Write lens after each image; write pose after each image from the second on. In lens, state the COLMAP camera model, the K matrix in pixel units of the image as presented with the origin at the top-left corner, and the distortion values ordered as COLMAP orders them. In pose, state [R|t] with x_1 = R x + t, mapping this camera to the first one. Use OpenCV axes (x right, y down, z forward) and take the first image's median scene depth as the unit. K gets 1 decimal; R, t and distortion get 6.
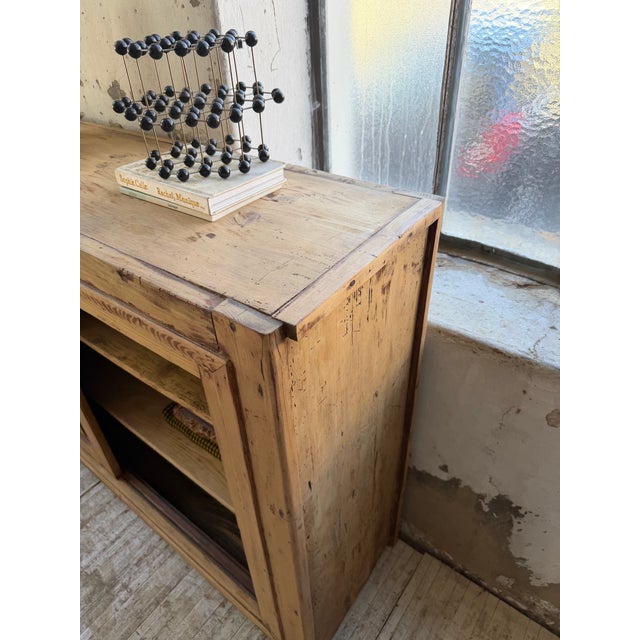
lens RADIAL K [[462.9, 0, 316.8], [0, 462.9, 318.5], [0, 0, 1]] dist [0.000708, -0.006244]
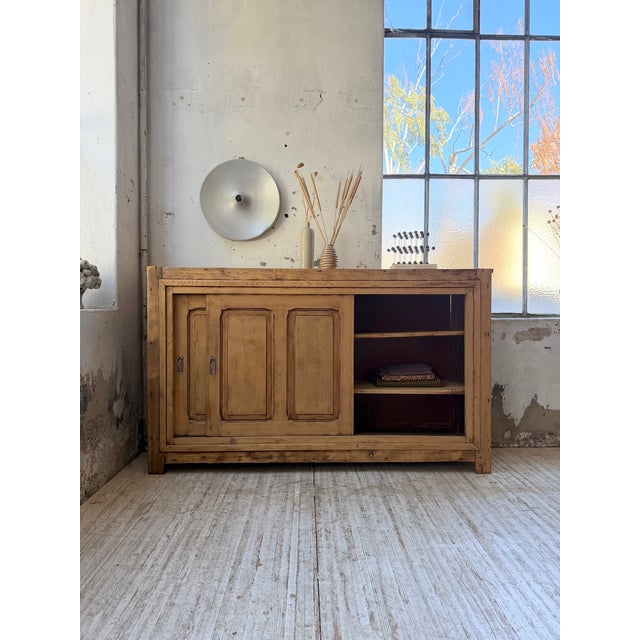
lens RADIAL K [[449.3, 0, 318.3], [0, 449.3, 320.4], [0, 0, 1]] dist [0.067502, -0.101233]
pose [[0.779742, 0.031869, 0.625289, -1.781305], [0.348038, 0.808121, -0.475195, 0.834684], [-0.520453, 0.588154, 0.619034, -0.286963]]
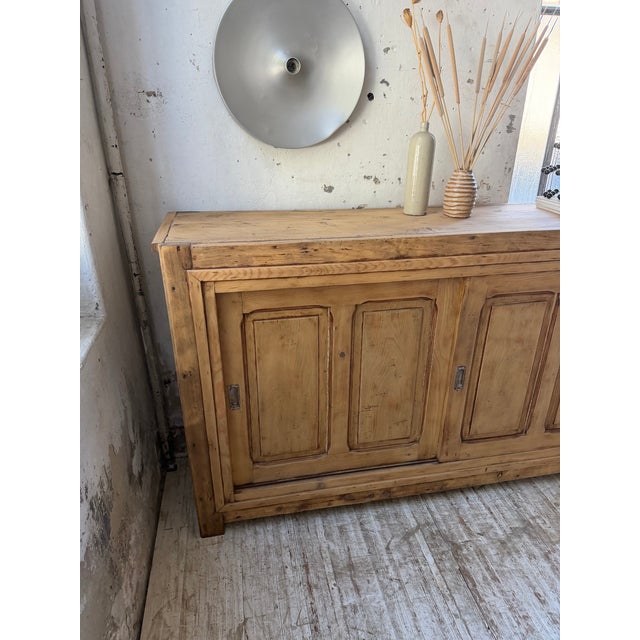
lens RADIAL K [[452.5, 0, 320.0], [0, 452.5, 320.0], [0, 0, 1]] dist [0.041599, -0.062809]
pose [[0.662017, -0.270825, 0.698847, -1.654806], [0.422410, 0.905057, -0.049411, -0.139768], [-0.619115, 0.327911, 0.713562, 0.265271]]
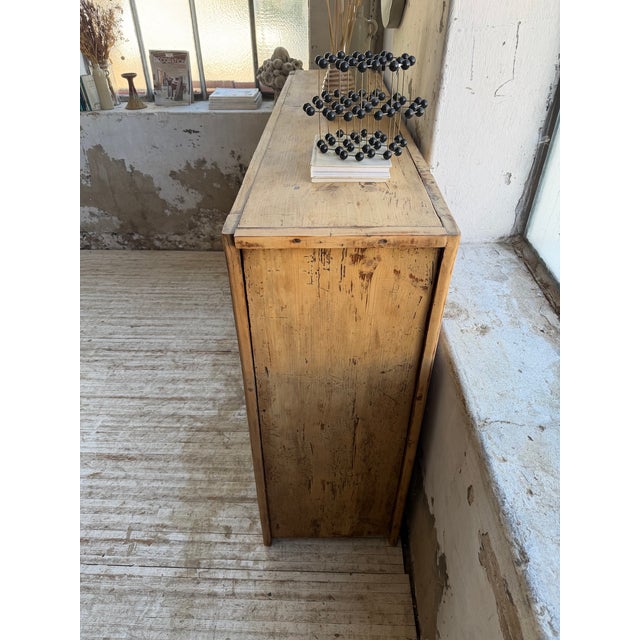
lens RADIAL K [[449.3, 0, 318.3], [0, 449.3, 320.4], [0, 0, 1]] dist [0.067502, -0.101233]
pose [[0.582342, 0.513934, -0.629881, 0.500099], [-0.501101, 0.837042, 0.219679, -0.092683], [0.640137, 0.187706, 0.744977, 0.018855]]
